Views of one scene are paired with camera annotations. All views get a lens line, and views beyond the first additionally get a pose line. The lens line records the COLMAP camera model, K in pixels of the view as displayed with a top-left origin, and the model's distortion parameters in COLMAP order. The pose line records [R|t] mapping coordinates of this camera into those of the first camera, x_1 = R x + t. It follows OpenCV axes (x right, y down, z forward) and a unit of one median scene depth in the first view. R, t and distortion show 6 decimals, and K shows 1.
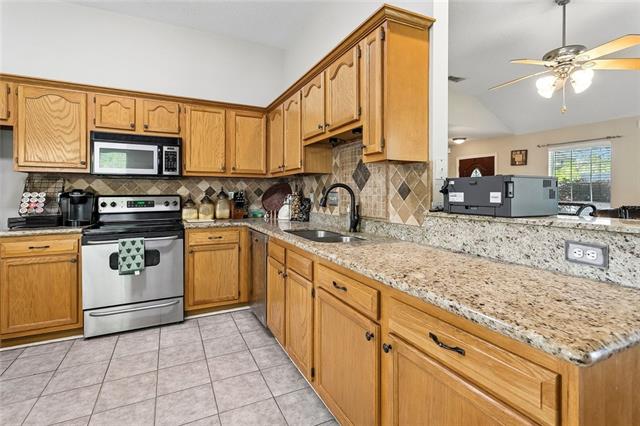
lens RADIAL K [[308.0, 0, 318.5], [0, 308.0, 195.7], [0, 0, 1]] dist [0.003224, 0.000075]
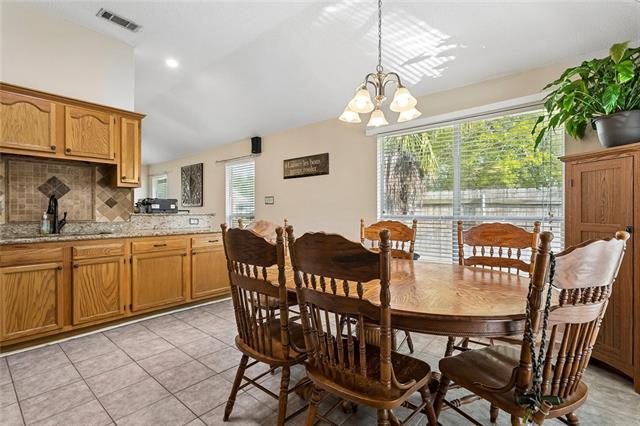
lens RADIAL K [[303.0, 0, 319.2], [0, 303.0, 211.9], [0, 0, 1]] dist [0.000059, 0.000001]
pose [[-0.405016, -0.002293, 0.914307, -2.724299], [0.004641, 0.999979, 0.004563, 0.052051], [-0.914298, 0.006091, -0.404997, 0.943291]]
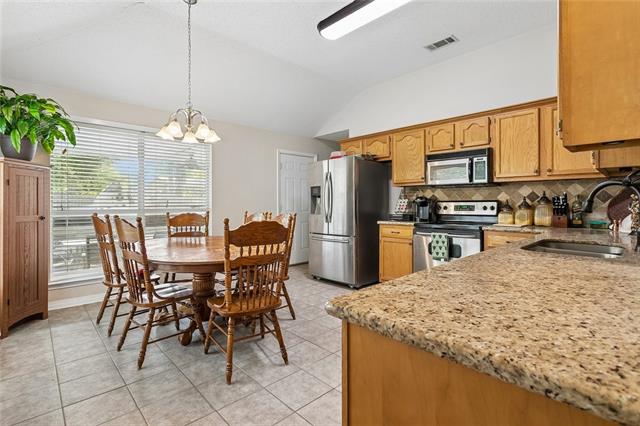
lens RADIAL K [[308.0, 0, 320.8], [0, 308.0, 207.3], [0, 0, 1]] dist [0.003224, 0.000075]
pose [[0.296449, 0.013030, -0.954960, 0.416457], [-0.005088, 0.999914, 0.012064, 0.012909], [0.955035, 0.001283, 0.296490, 0.107561]]
